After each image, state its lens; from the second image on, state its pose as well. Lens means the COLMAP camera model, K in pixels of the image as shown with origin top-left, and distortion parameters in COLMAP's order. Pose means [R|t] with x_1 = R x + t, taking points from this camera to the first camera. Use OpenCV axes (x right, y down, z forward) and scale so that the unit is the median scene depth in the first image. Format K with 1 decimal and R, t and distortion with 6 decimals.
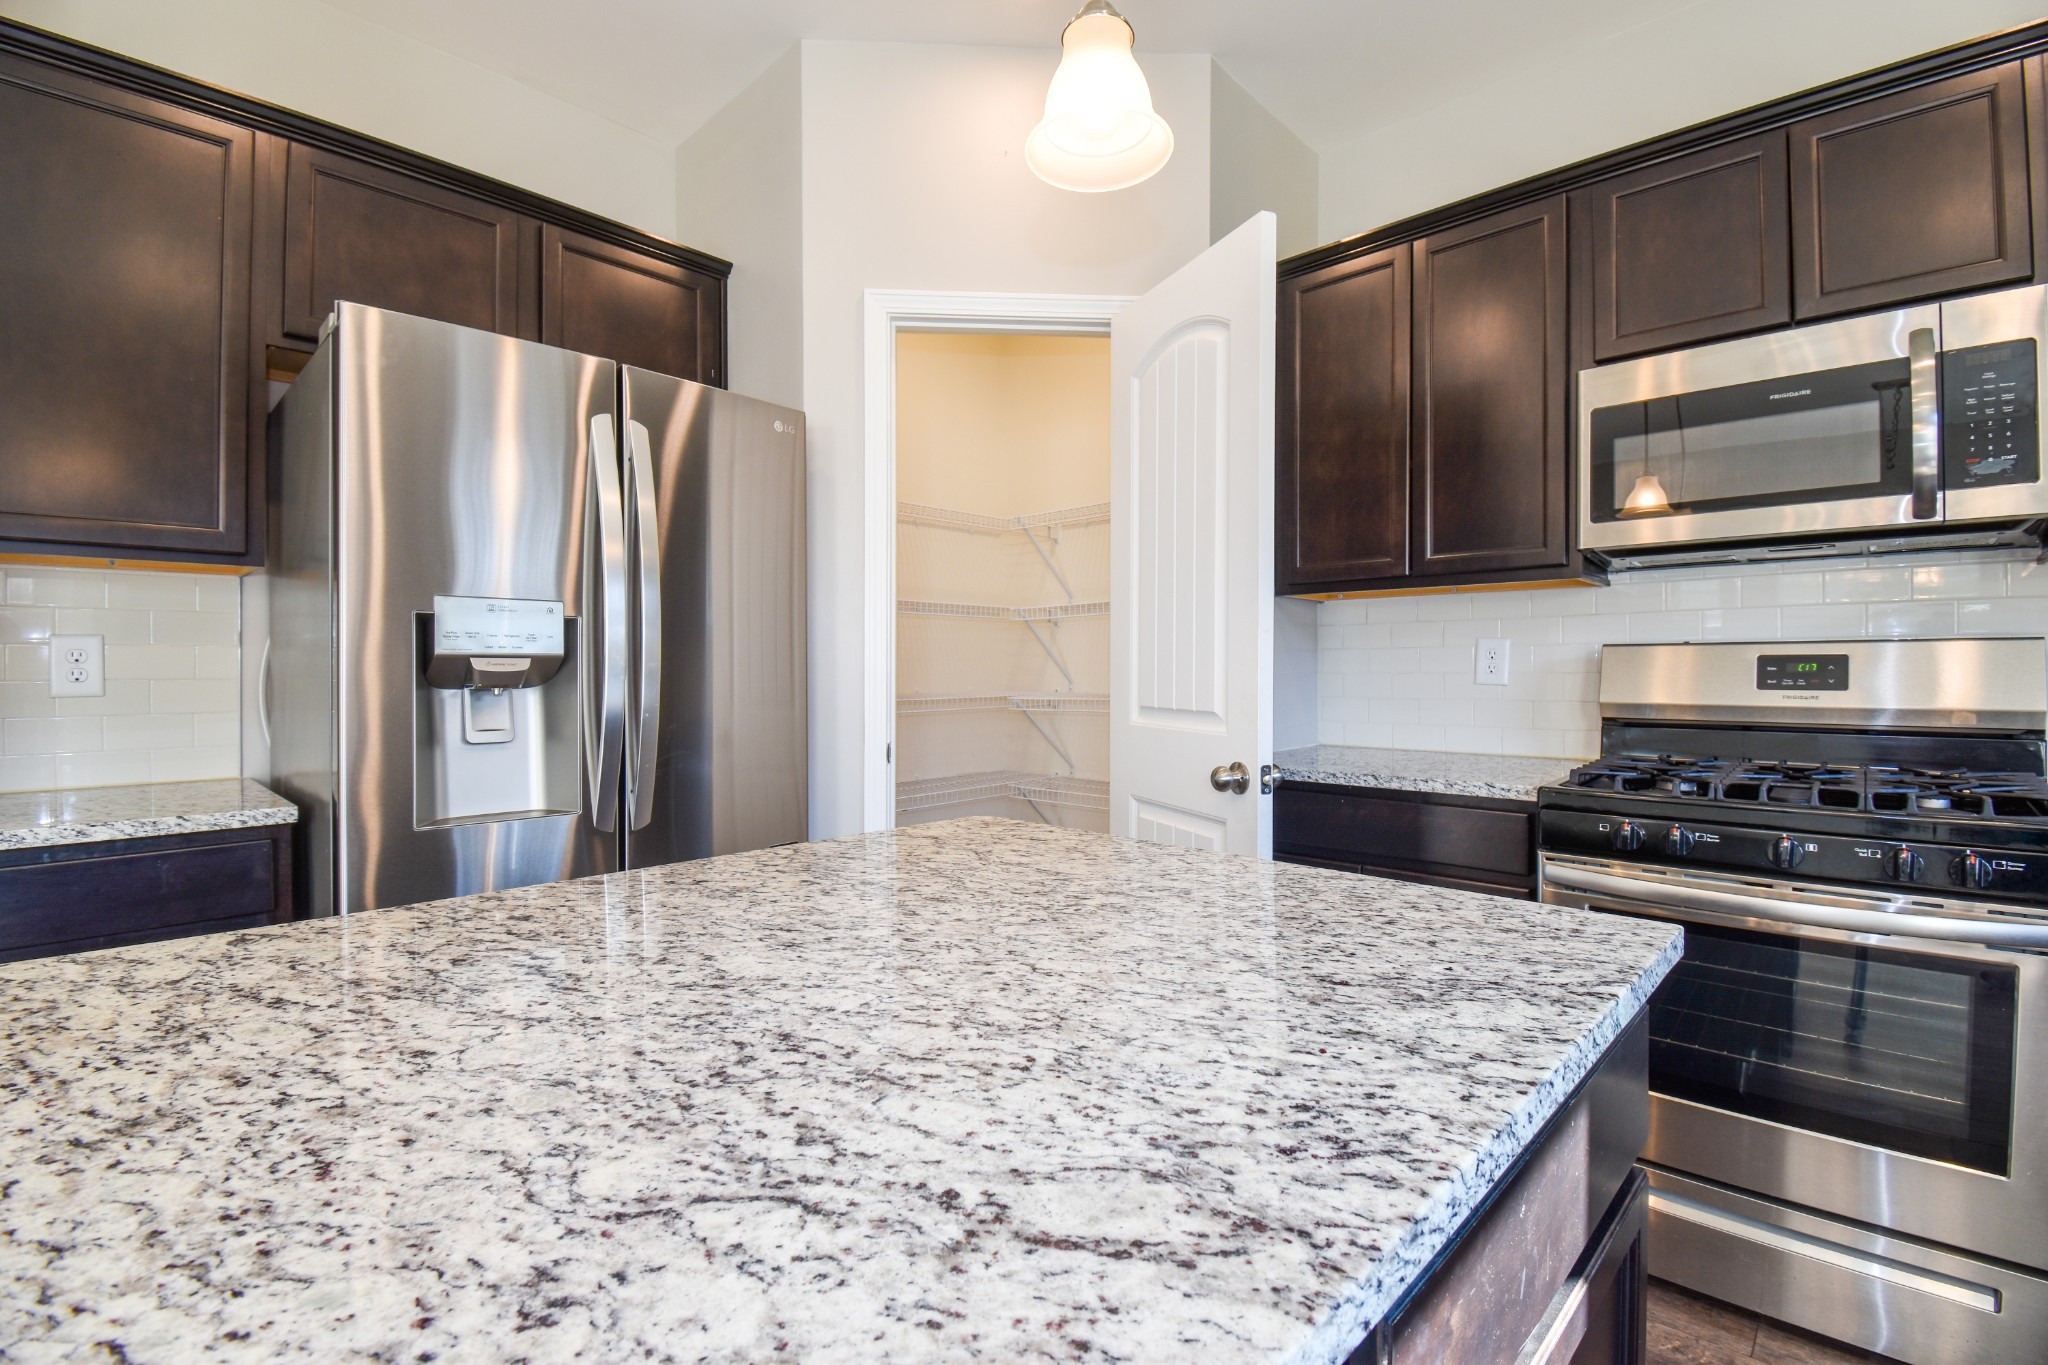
lens RADIAL K [[943.0, 0, 1026.1], [0, 943.0, 672.5], [0, 0, 1]] dist [-0.005157, -0.001601]
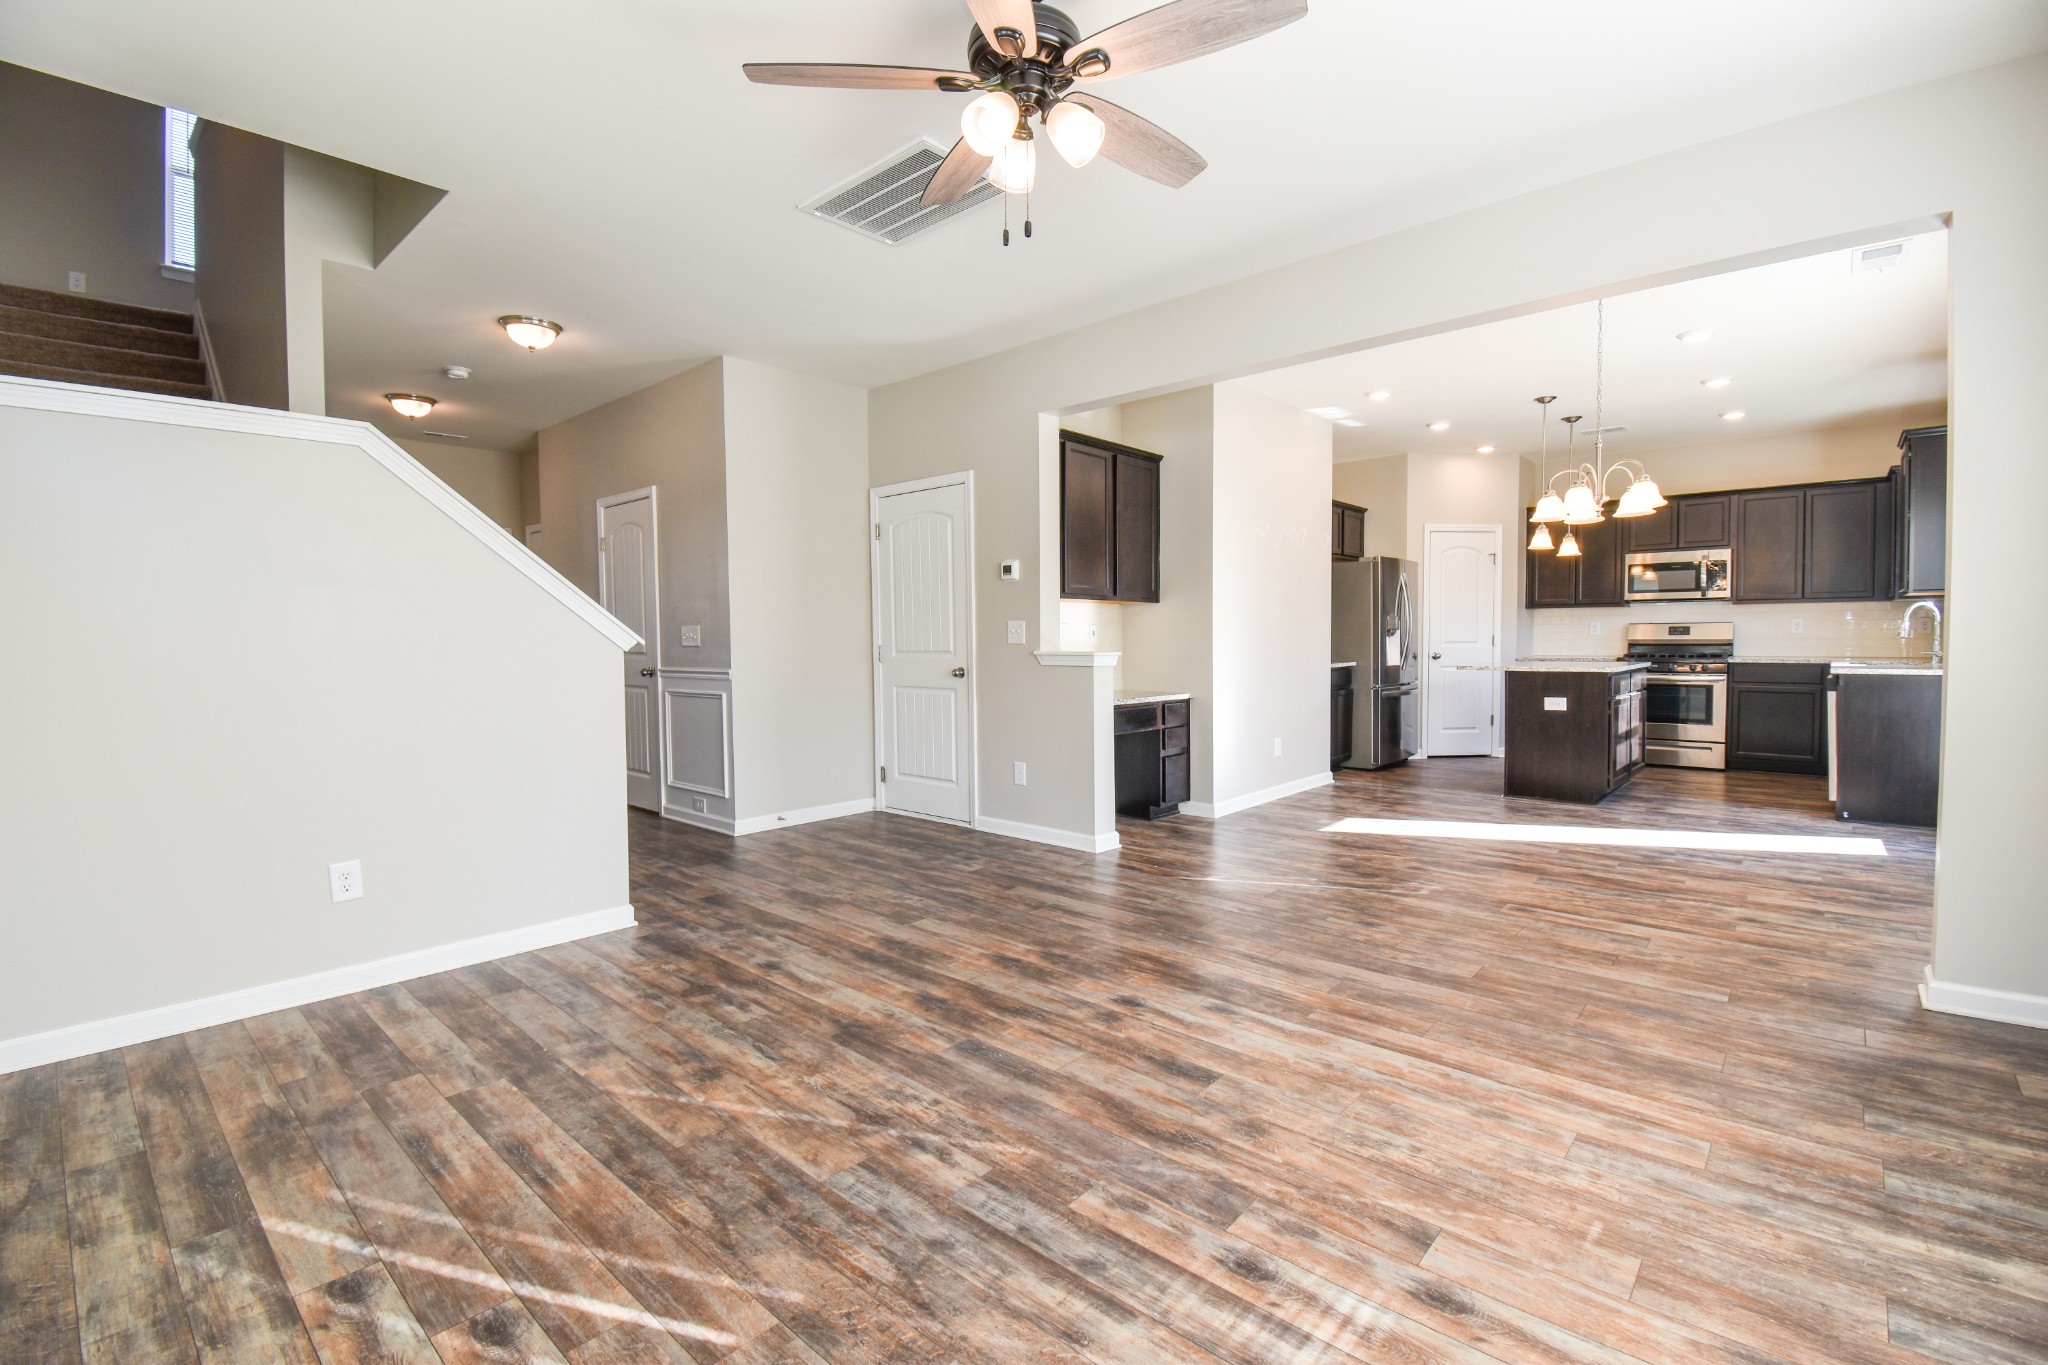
lens RADIAL K [[897.0, 0, 1019.6], [0, 897.0, 665.3], [0, 0, 1]] dist [-0.016804, -0.008399]
pose [[0.999936, -0.011295, -0.000747, -2.053664], [0.011315, 0.999210, 0.038093, -0.028741], [0.000316, -0.038099, 0.999274, -2.876309]]
